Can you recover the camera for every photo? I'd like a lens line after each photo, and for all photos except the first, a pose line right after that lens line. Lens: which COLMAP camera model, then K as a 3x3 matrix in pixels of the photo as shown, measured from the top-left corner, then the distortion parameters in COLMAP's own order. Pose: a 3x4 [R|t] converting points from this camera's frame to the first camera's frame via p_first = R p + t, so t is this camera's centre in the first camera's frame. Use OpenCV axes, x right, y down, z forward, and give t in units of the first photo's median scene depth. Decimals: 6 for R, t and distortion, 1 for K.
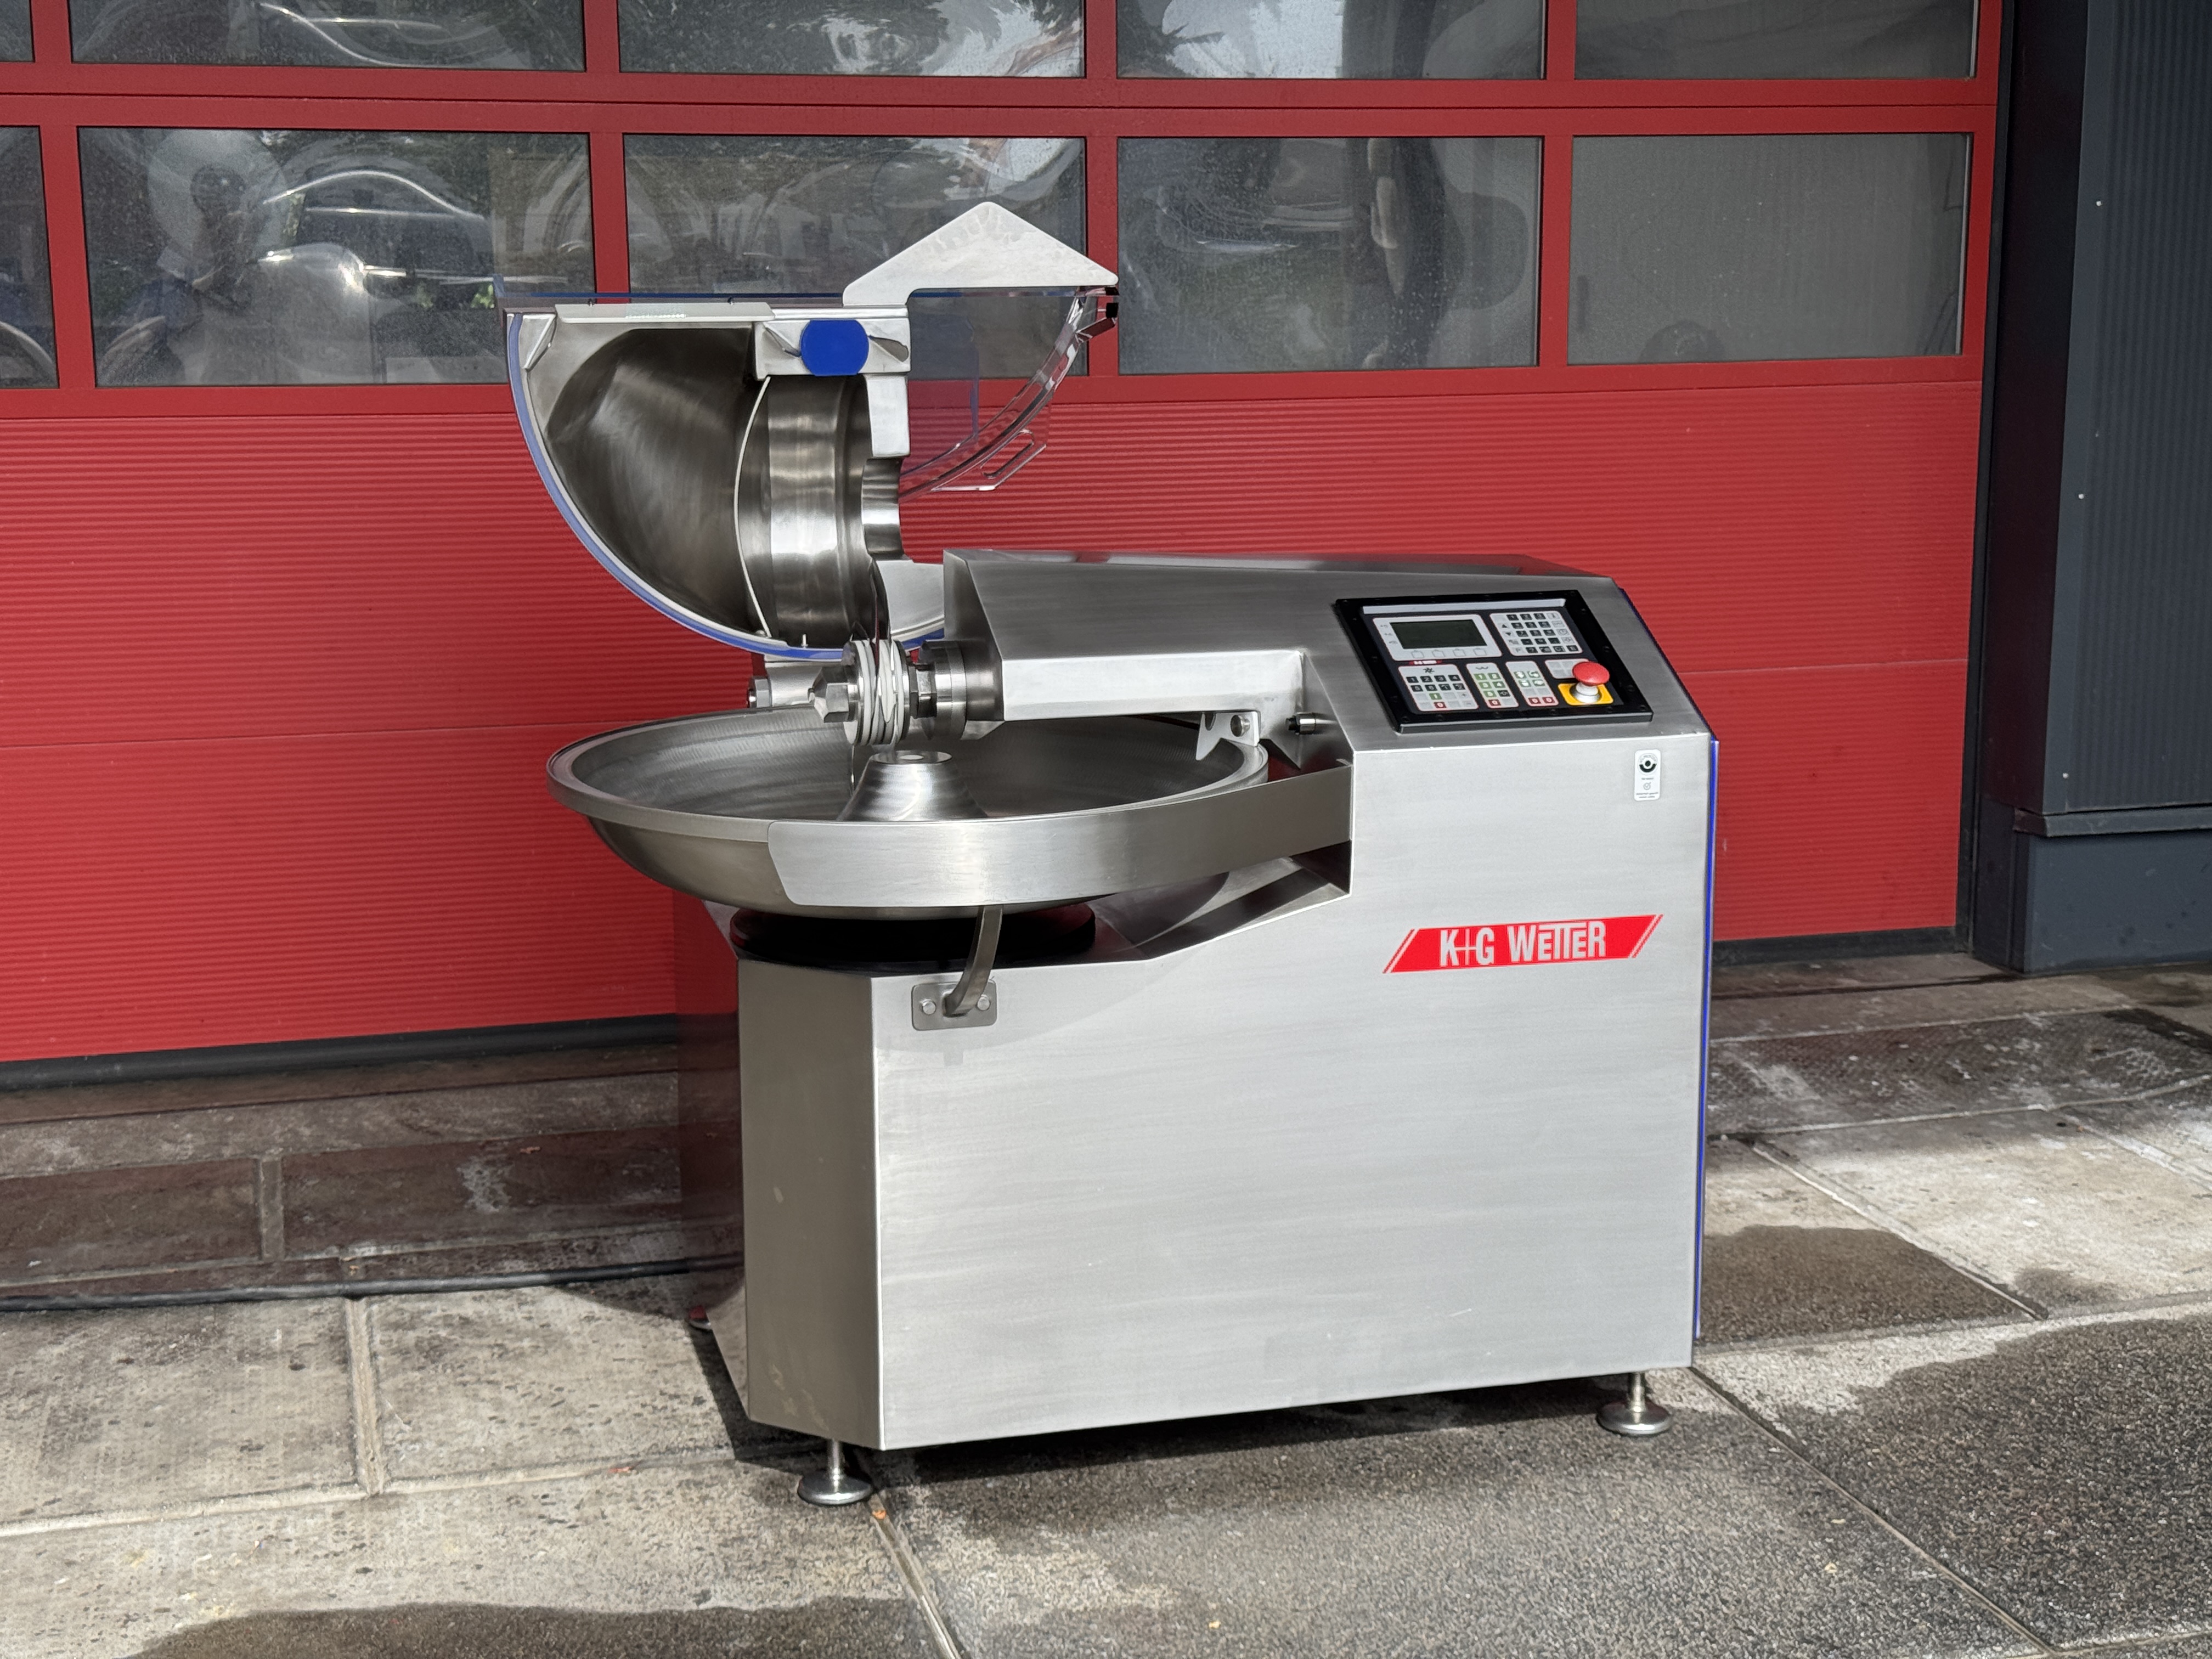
lens RADIAL K [[3100.1, 0, 1112.6], [0, 3100.1, 824.5], [0, 0, 1]] dist [0.117392, 0.000000]
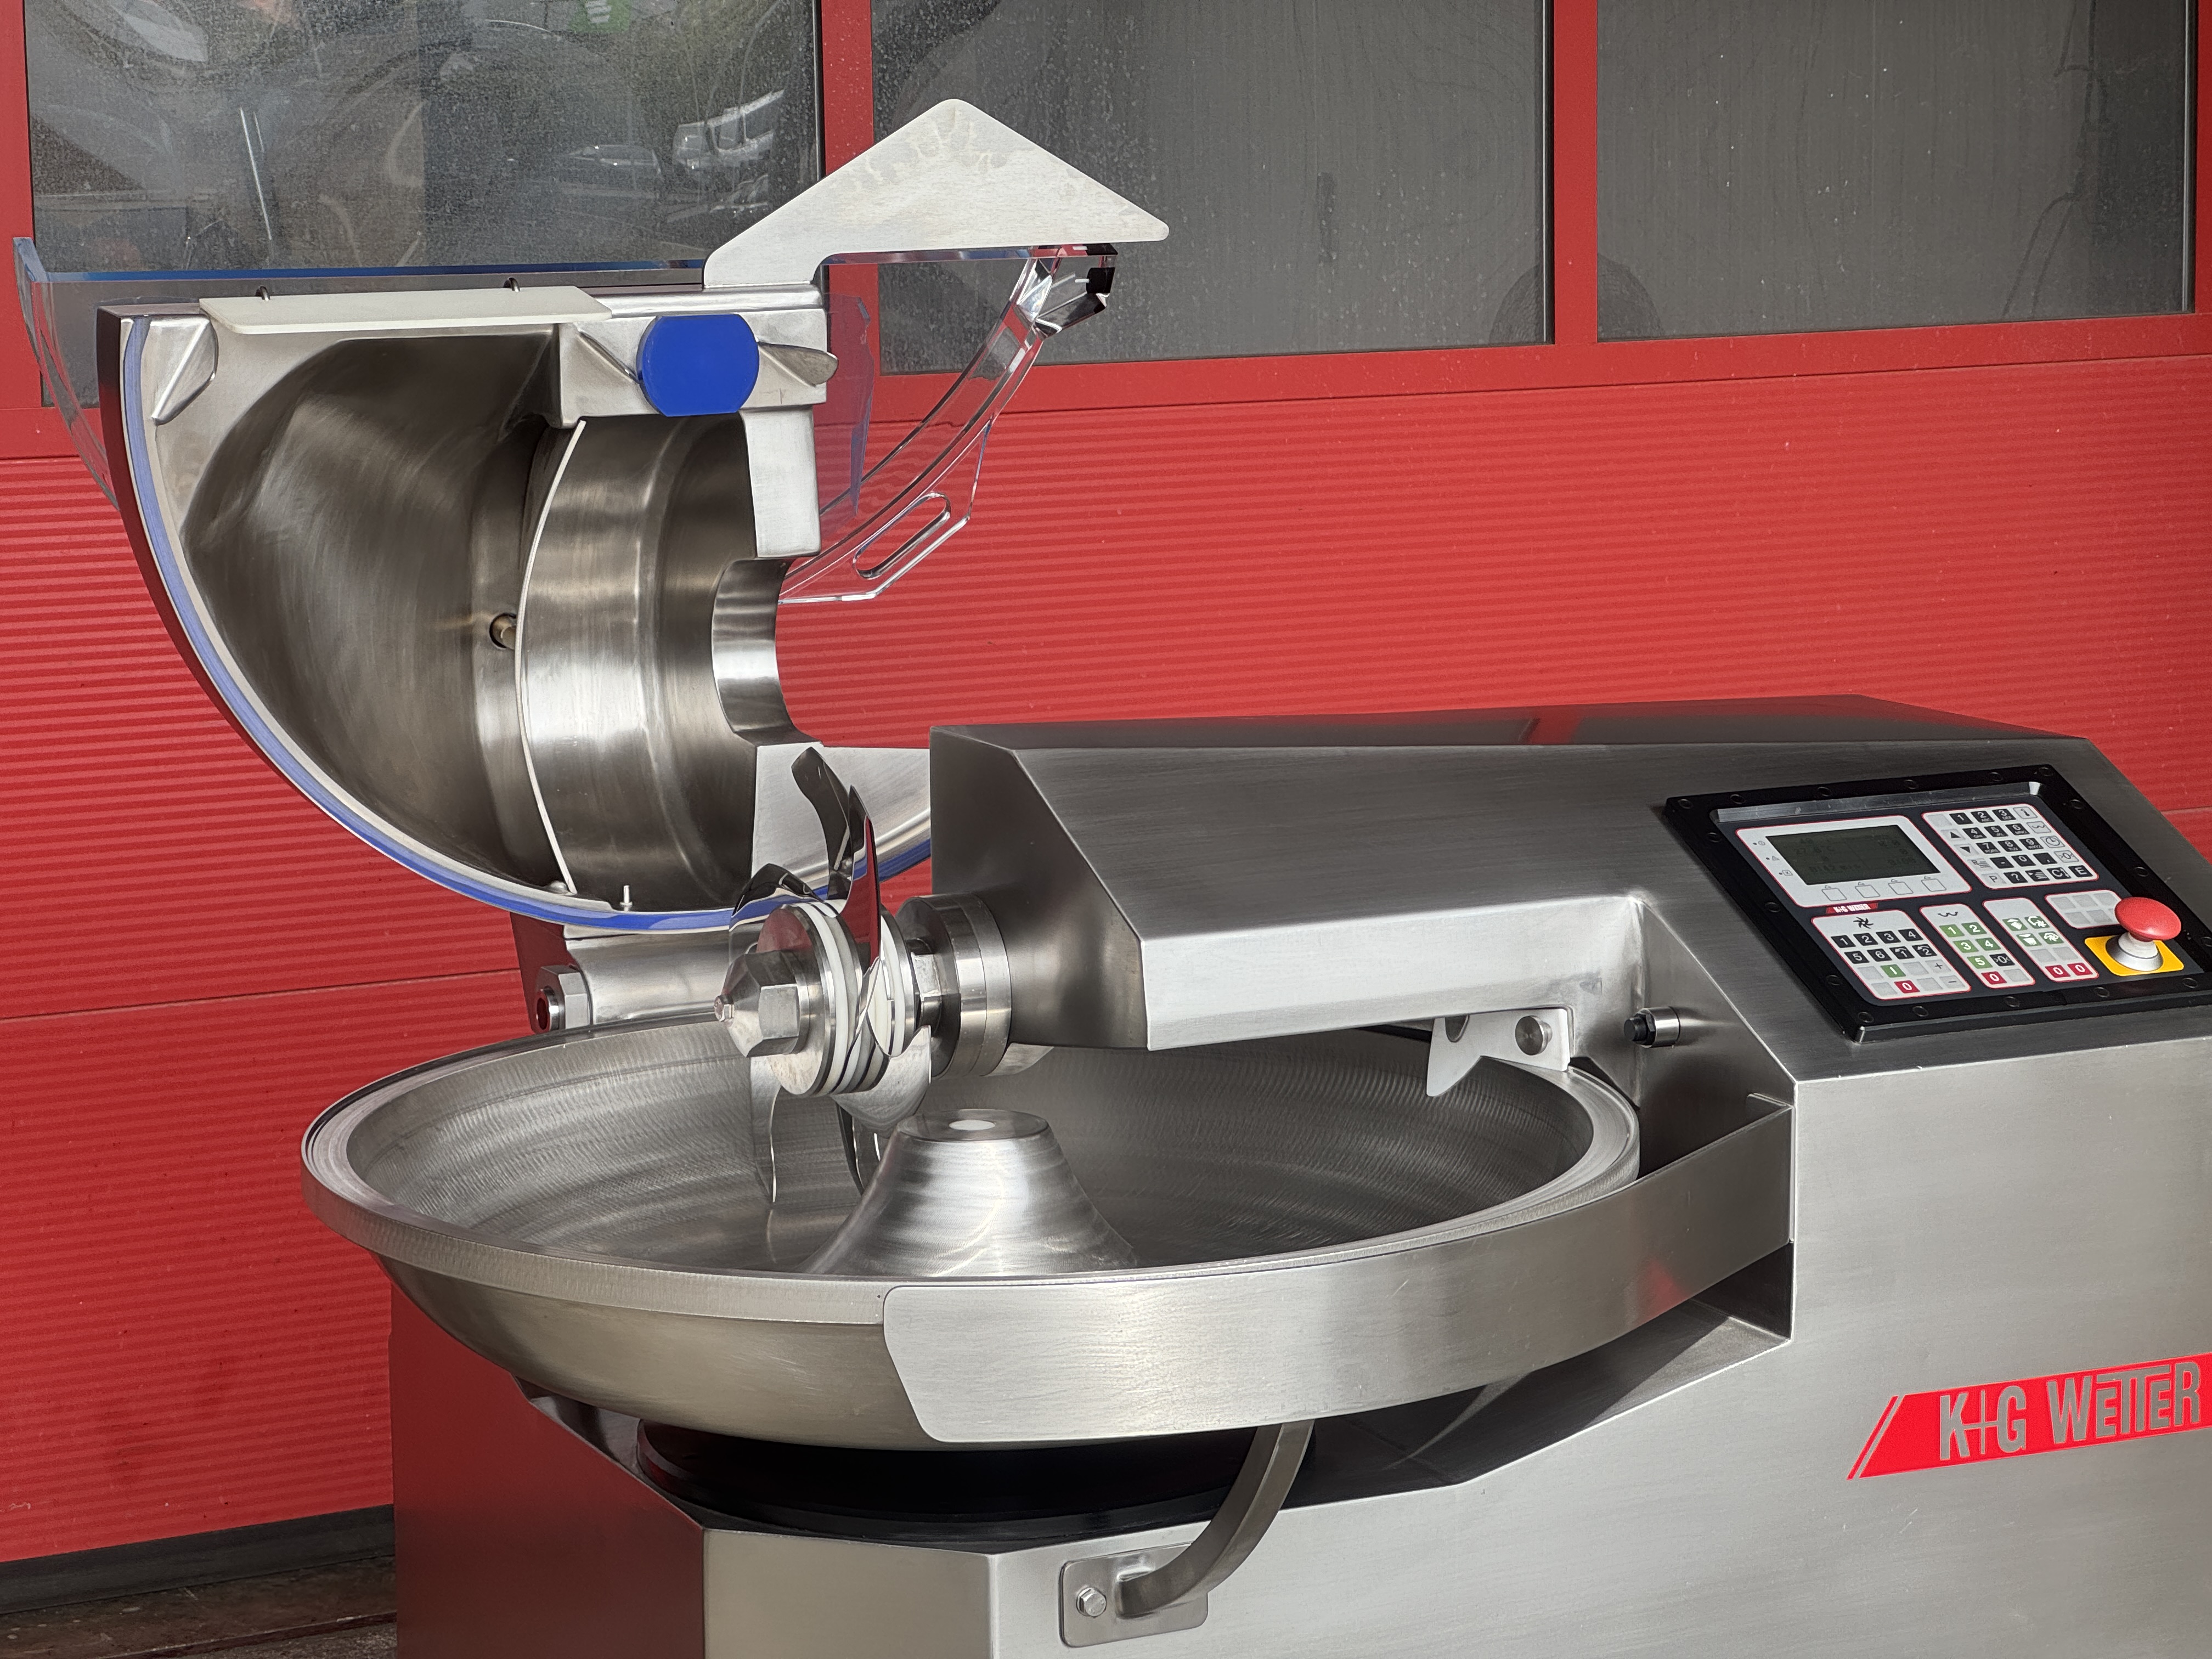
lens RADIAL K [[4969.2, 0, 1081.5], [0, 4969.2, 742.2], [0, 0, 1]] dist [0.156878, 0.000000]
pose [[0.982492, -0.033208, 0.183324, -0.198785], [0.043246, 0.997760, -0.051036, -0.042030], [-0.181218, 0.058071, 0.981727, 0.140161]]
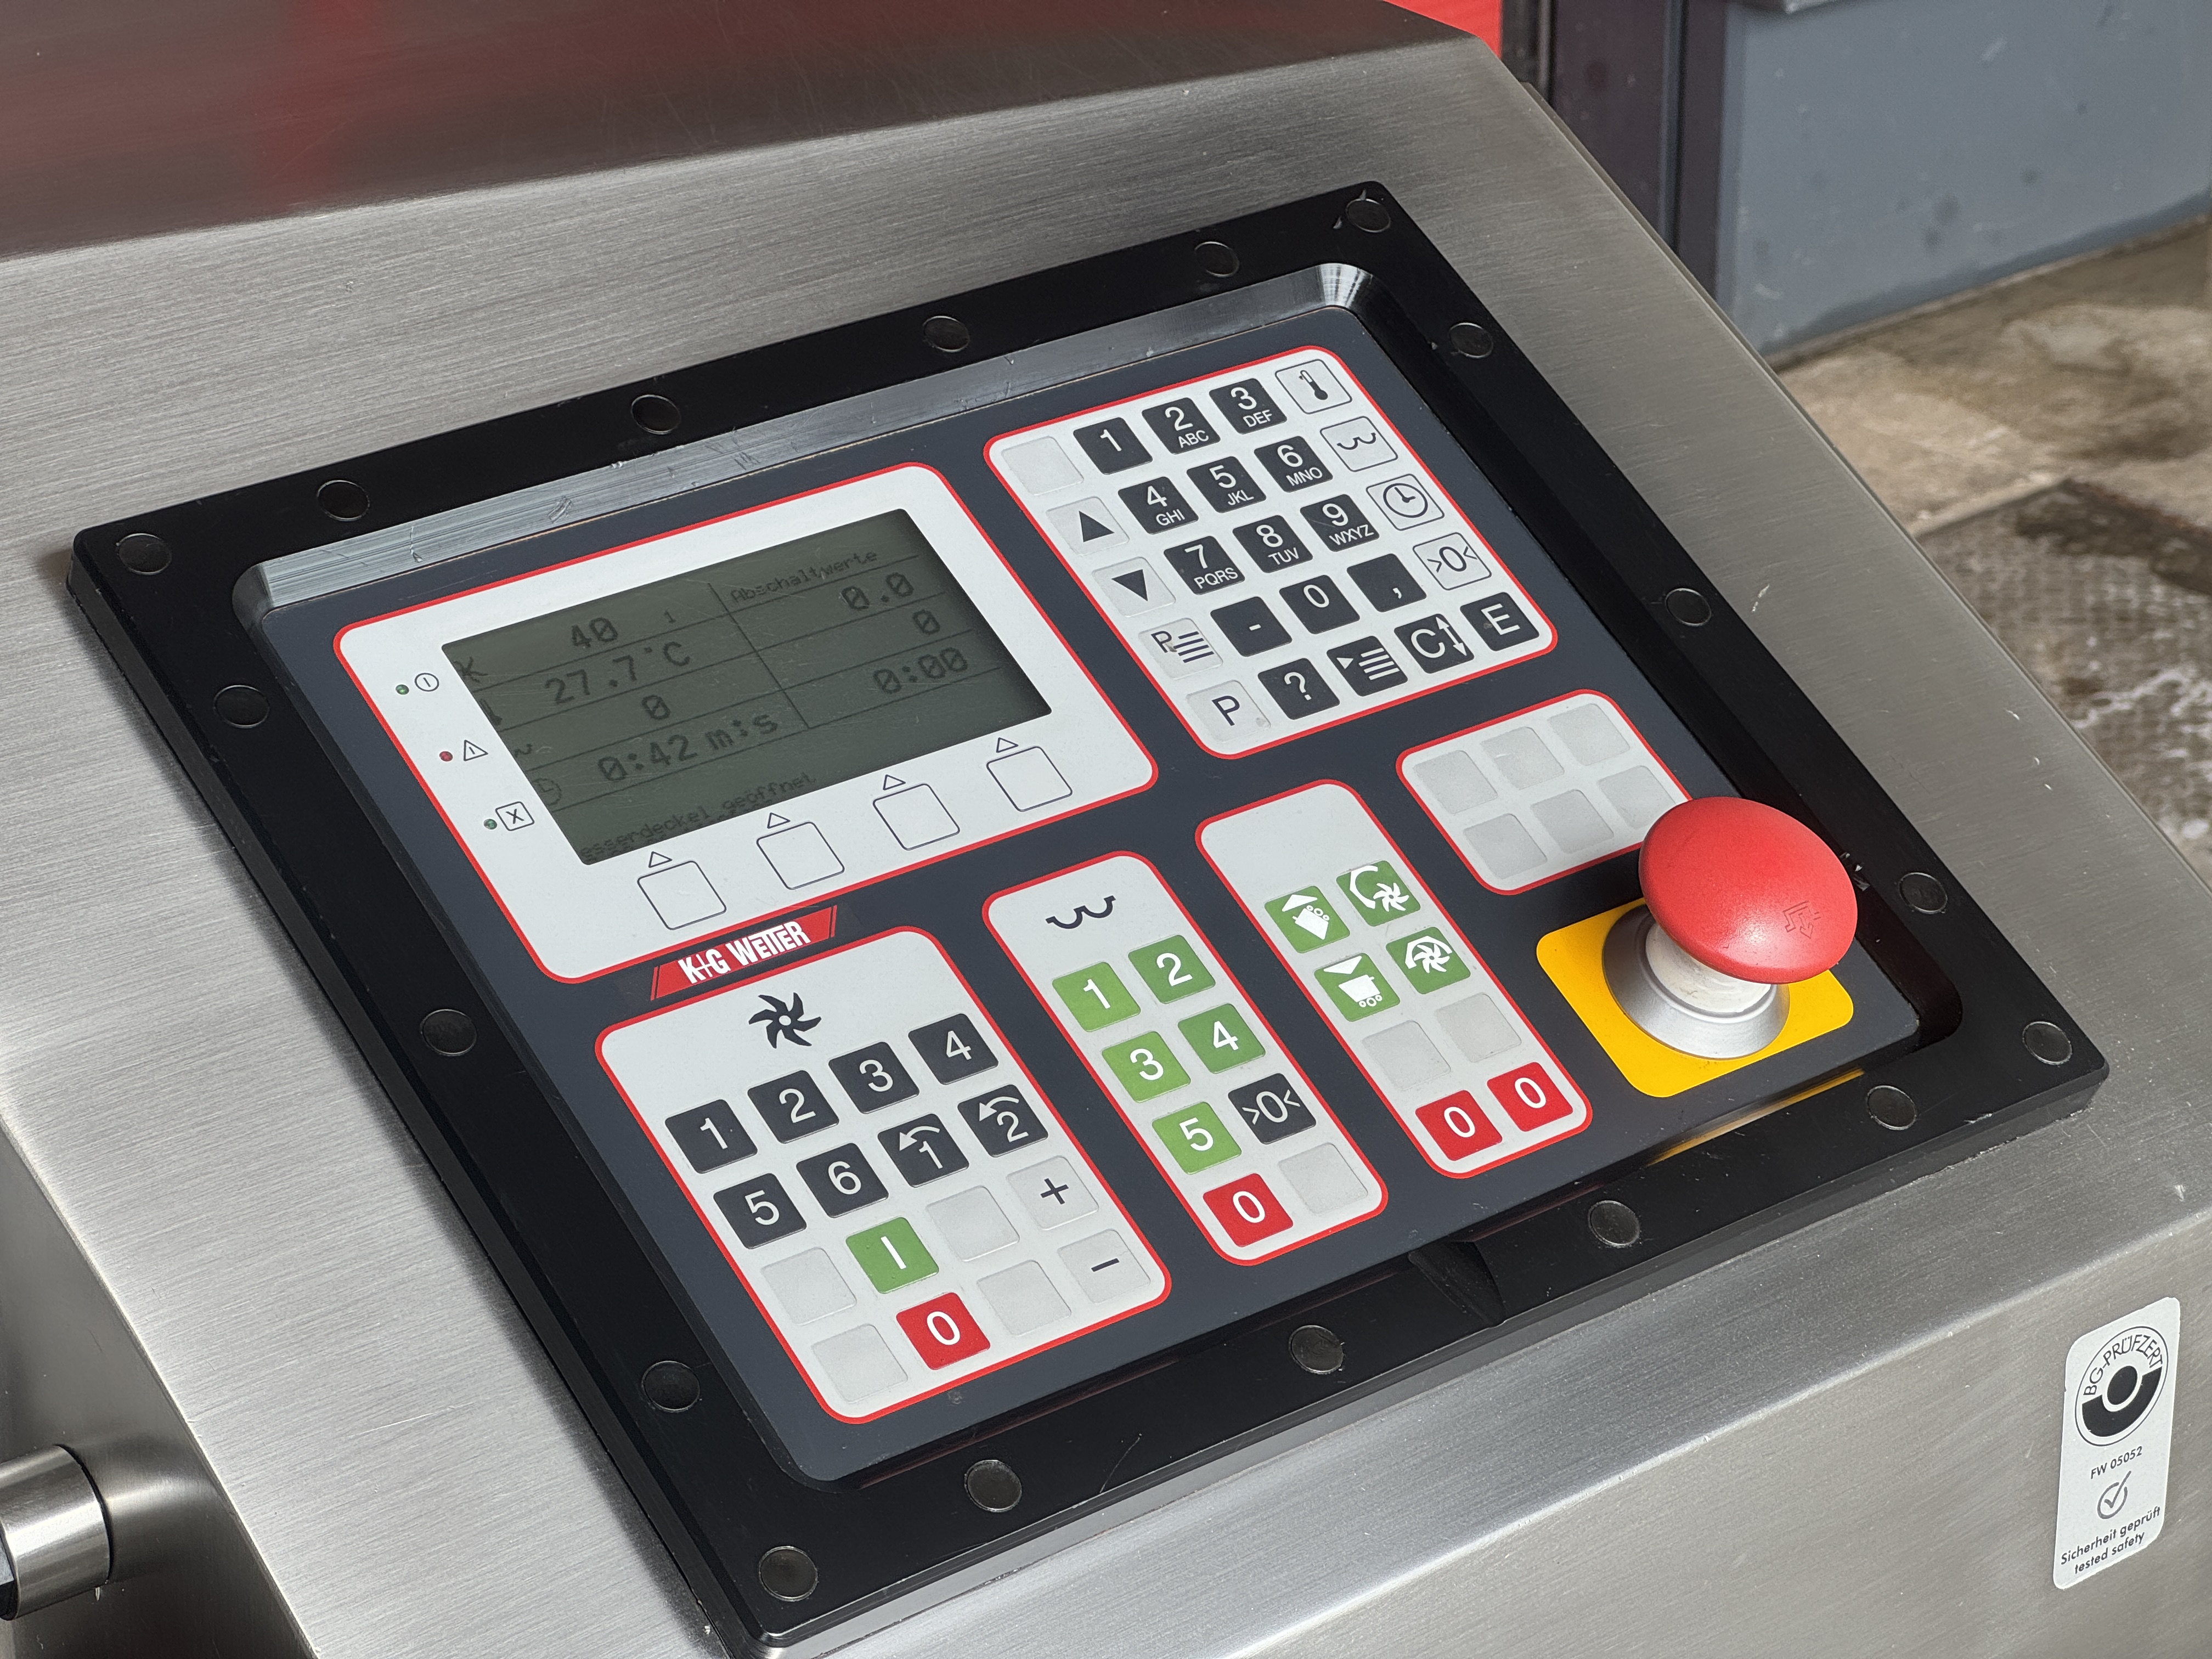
lens RADIAL K [[4969.2, 0, 1102.6], [0, 4969.2, 823.9], [0, 0, 1]] dist [0.156878, 0.000000]
pose [[0.932133, -0.173313, 0.317947, 0.038740], [0.077605, 0.953236, 0.292093, -0.129450], [-0.353702, -0.247596, 0.901993, 0.766146]]
